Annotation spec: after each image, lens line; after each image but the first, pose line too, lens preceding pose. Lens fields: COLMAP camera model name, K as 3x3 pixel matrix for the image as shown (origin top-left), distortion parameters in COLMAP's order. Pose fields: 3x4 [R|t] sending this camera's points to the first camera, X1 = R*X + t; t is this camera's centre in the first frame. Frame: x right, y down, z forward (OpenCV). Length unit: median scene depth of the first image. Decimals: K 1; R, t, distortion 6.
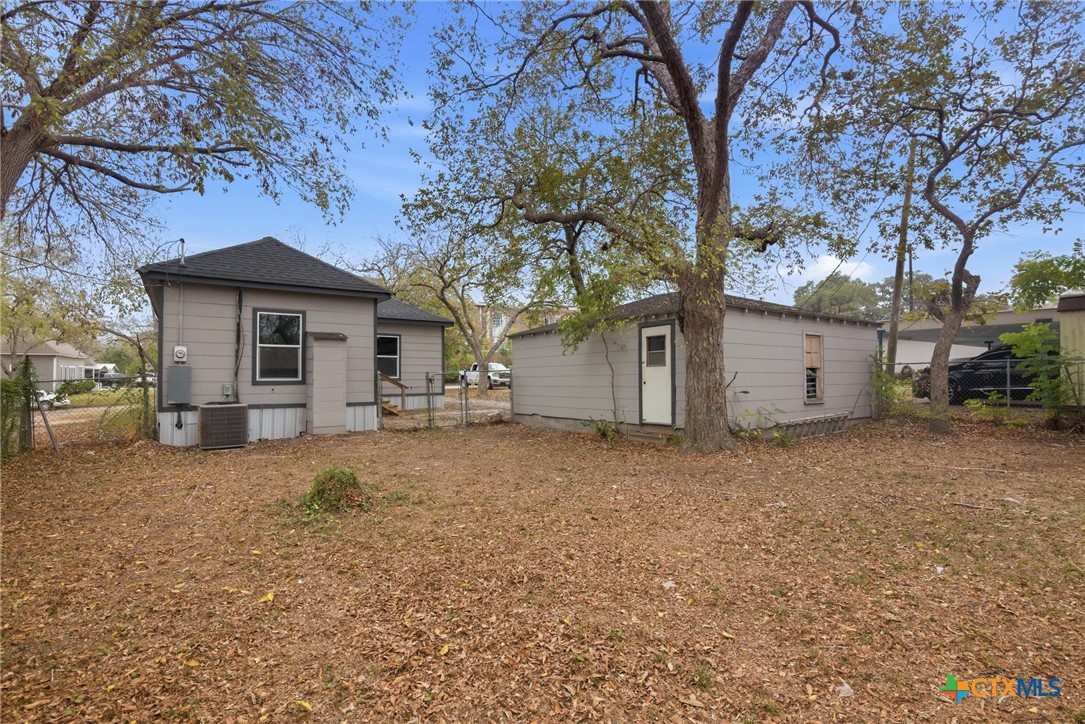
lens RADIAL K [[495.0, 0, 542.3], [0, 495.0, 364.5], [0, 0, 1]] dist [-0.012758, 0.000036]
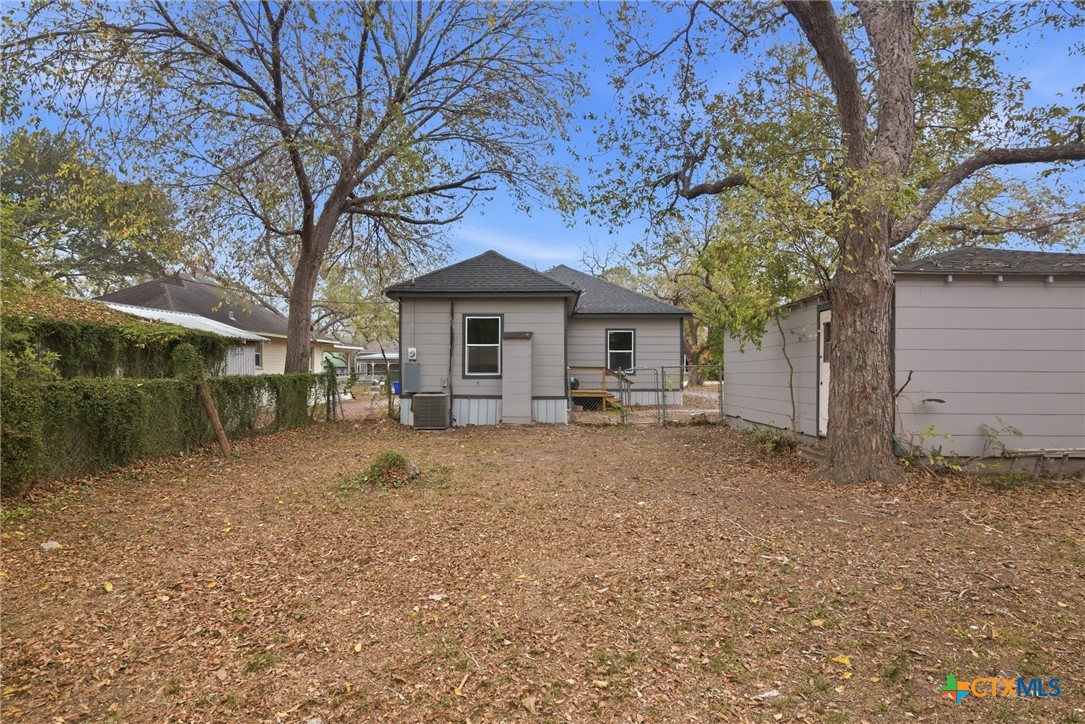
lens RADIAL K [[518.4, 0, 542.9], [0, 518.4, 364.9], [0, 0, 1]] dist [-0.011591, 0.001545]
pose [[0.810562, -0.000200, -0.585653, 0.302888], [0.008641, 0.999895, 0.011618, -0.004224], [0.585590, -0.014478, 0.810478, 0.094303]]
